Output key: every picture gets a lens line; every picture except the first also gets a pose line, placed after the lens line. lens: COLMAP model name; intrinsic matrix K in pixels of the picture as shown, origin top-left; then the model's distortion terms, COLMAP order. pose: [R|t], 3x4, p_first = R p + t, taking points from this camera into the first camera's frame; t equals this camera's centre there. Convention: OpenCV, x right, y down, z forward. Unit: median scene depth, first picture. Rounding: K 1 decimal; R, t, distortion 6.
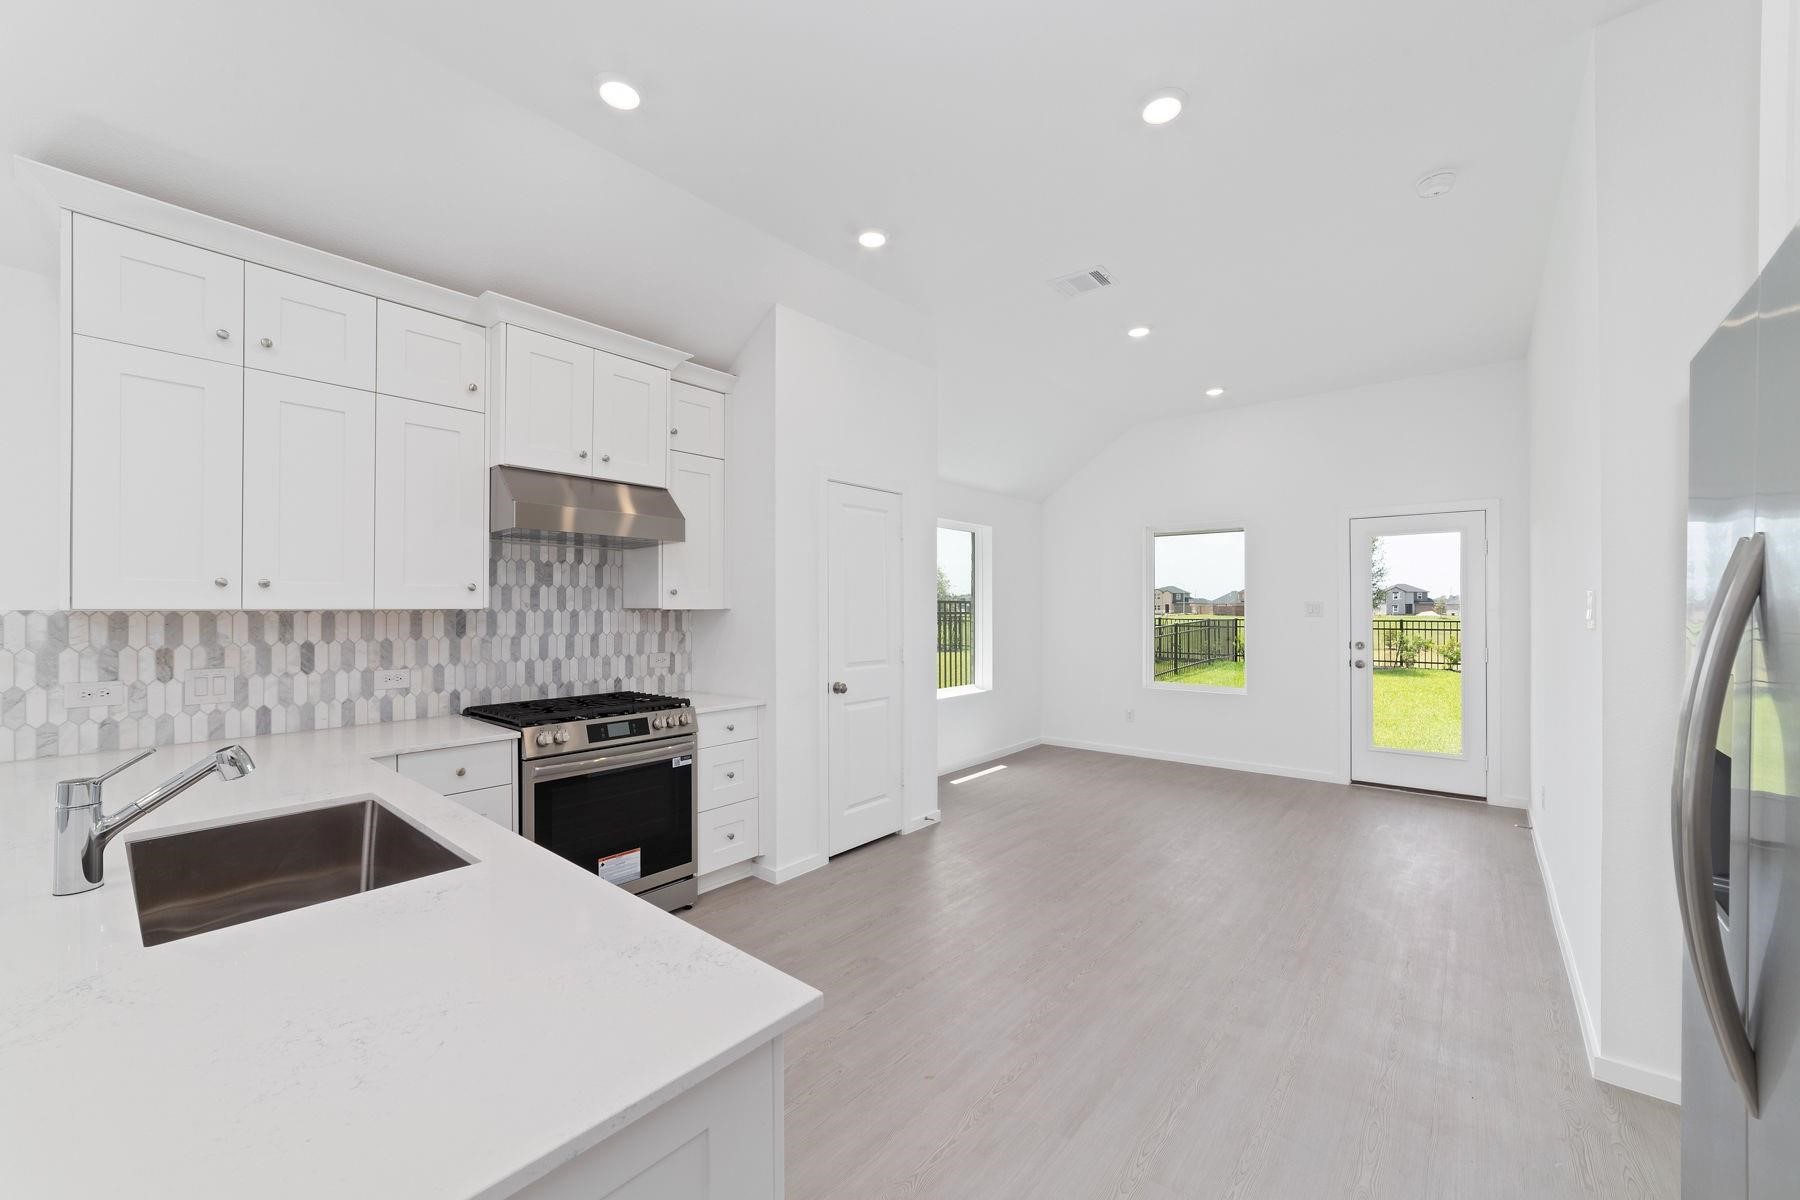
lens RADIAL K [[697.0, 0, 890.2], [0, 697.0, 605.0], [0, 0, 1]] dist [-0.010961, 0.002101]
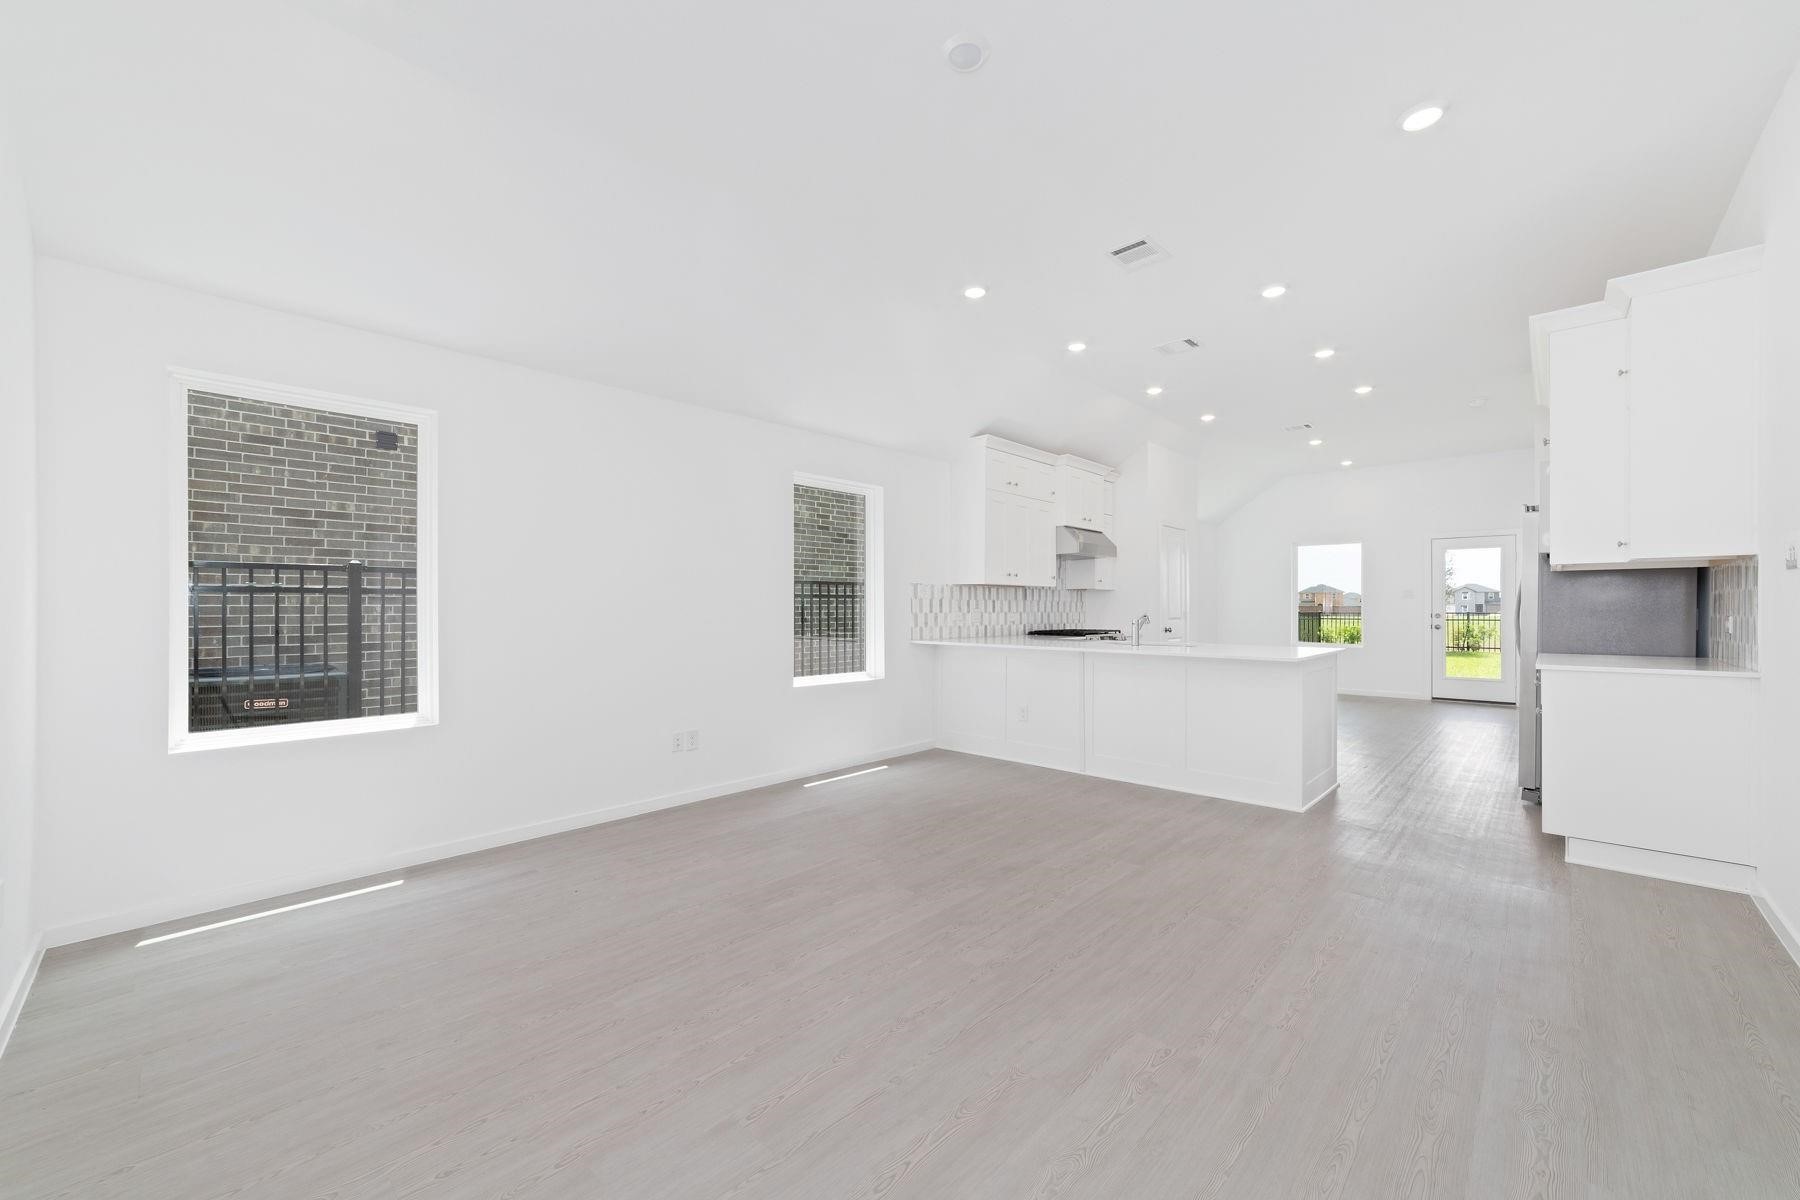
lens RADIAL K [[697.0, 0, 900.8], [0, 697.0, 602.2], [0, 0, 1]] dist [-0.010961, 0.002101]
pose [[0.998520, 0.000846, -0.054378, -0.817179], [-0.001148, 0.999984, -0.005529, 0.059883], [0.054373, 0.005583, 0.998505, -1.151364]]
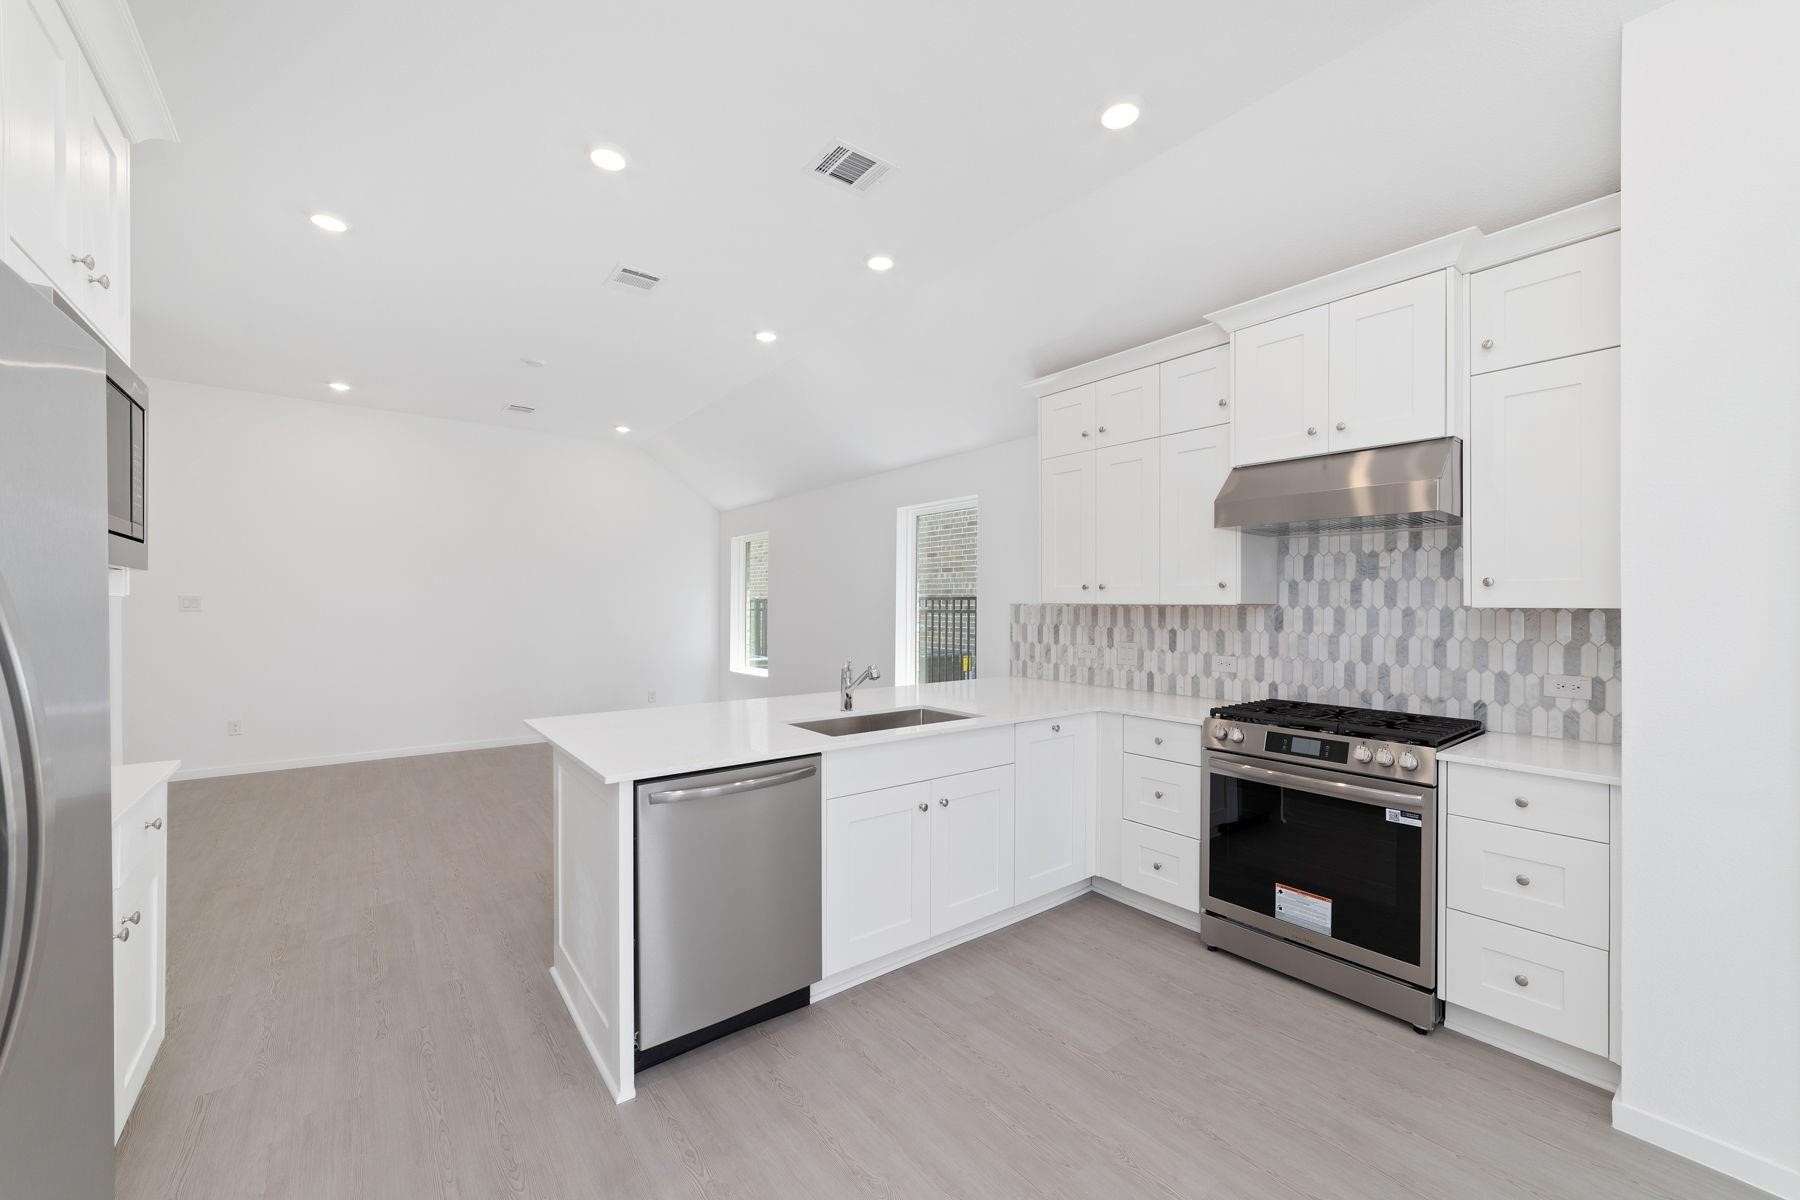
lens RADIAL K [[697.0, 0, 895.2], [0, 697.0, 603.8], [0, 0, 1]] dist [-0.010961, 0.002101]
pose [[-0.210432, 0.001341, -0.977607, 0.479306], [-0.000928, 0.999998, 0.001572, 0.002338], [0.977608, 0.001238, -0.210431, 0.595556]]
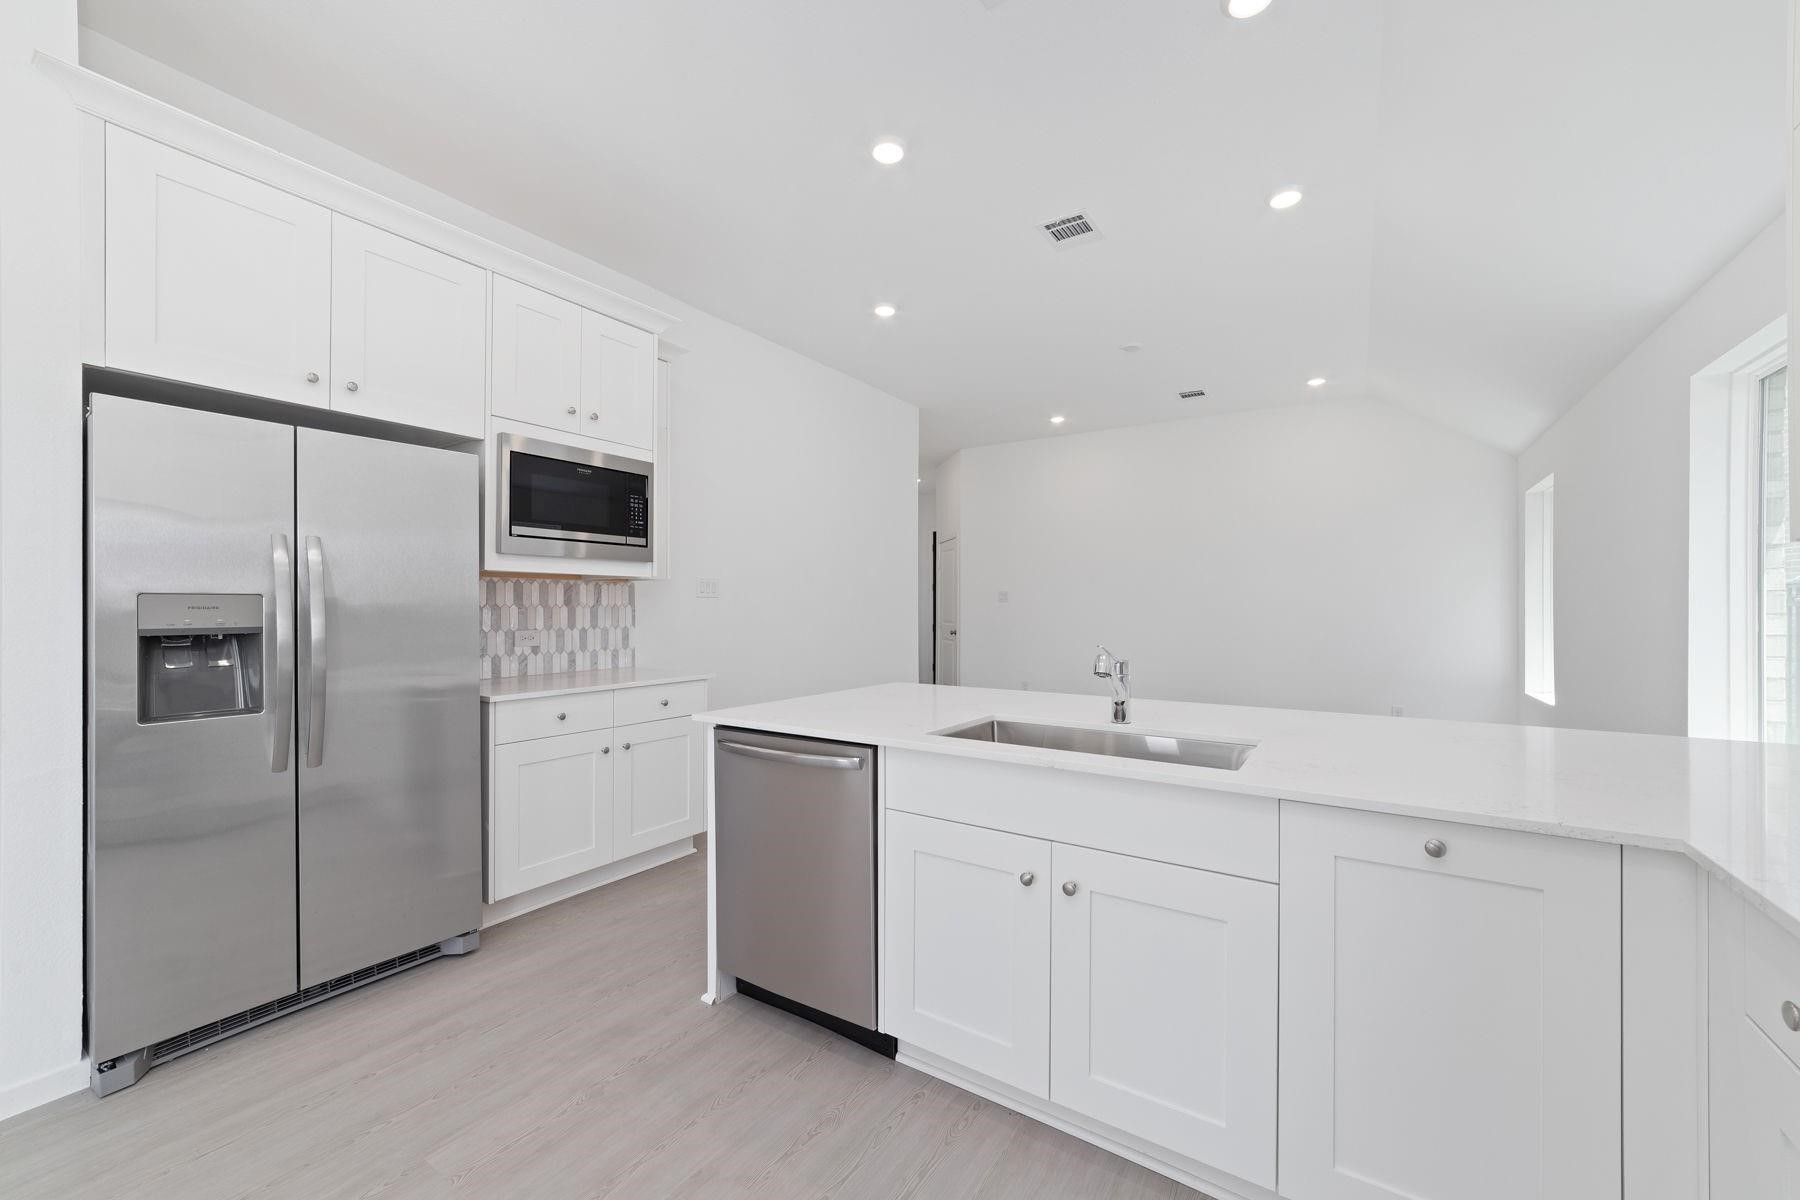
lens RADIAL K [[697.0, 0, 896.3], [0, 697.0, 608.6], [0, 0, 1]] dist [-0.010961, 0.002101]
pose [[-0.993167, 0.000109, -0.116705, -0.130204], [0.000086, 1.000000, 0.000205, 0.041753], [0.116705, 0.000193, -0.993167, 0.927218]]
